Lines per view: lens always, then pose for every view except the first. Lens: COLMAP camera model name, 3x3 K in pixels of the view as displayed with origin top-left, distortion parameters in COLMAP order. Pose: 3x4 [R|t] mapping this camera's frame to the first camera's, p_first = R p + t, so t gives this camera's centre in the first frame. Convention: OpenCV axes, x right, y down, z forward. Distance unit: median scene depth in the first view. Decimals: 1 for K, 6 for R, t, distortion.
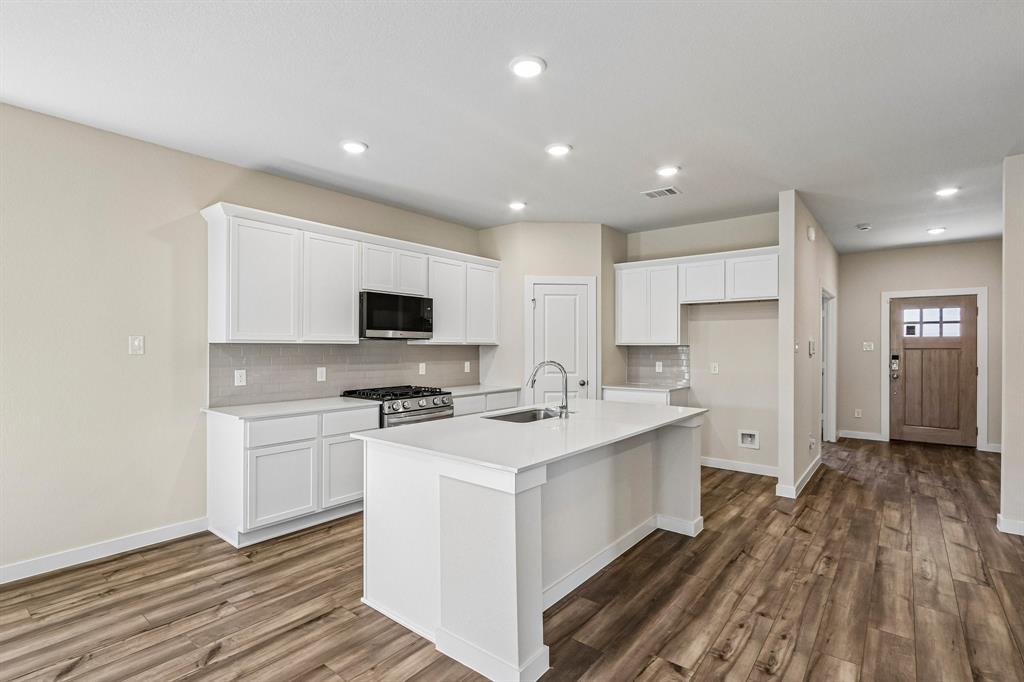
lens RADIAL K [[480.7, 0, 513.6], [0, 480.7, 341.5], [0, 0, 1]] dist [-0.012116, 0.002206]
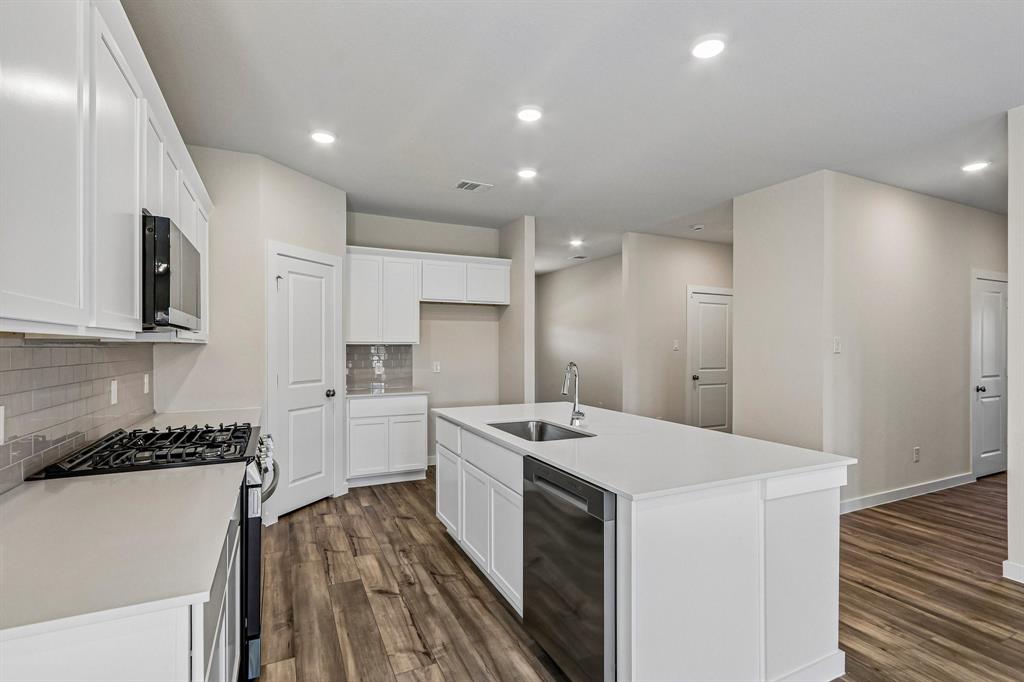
lens RADIAL K [[480.7, 0, 510.7], [0, 480.7, 343.9], [0, 0, 1]] dist [-0.012116, 0.002206]
pose [[0.432373, 0.001478, 0.901693, -0.420193], [-0.011061, 0.999932, 0.003665, 0.001428], [-0.901627, -0.011558, 0.432360, 0.406621]]
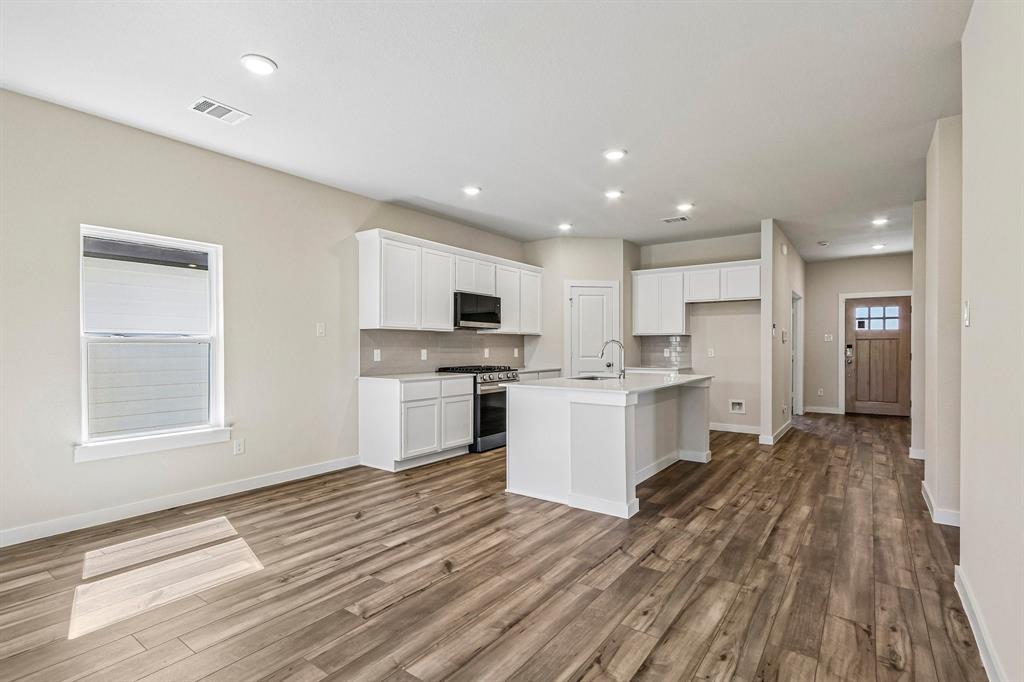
lens RADIAL K [[480.7, 0, 515.8], [0, 480.7, 343.8], [0, 0, 1]] dist [-0.012116, 0.002206]
pose [[0.998834, -0.001275, 0.048256, -0.161205], [0.001093, 0.999992, 0.003798, 0.025592], [-0.048260, -0.003741, 0.998828, -0.252488]]
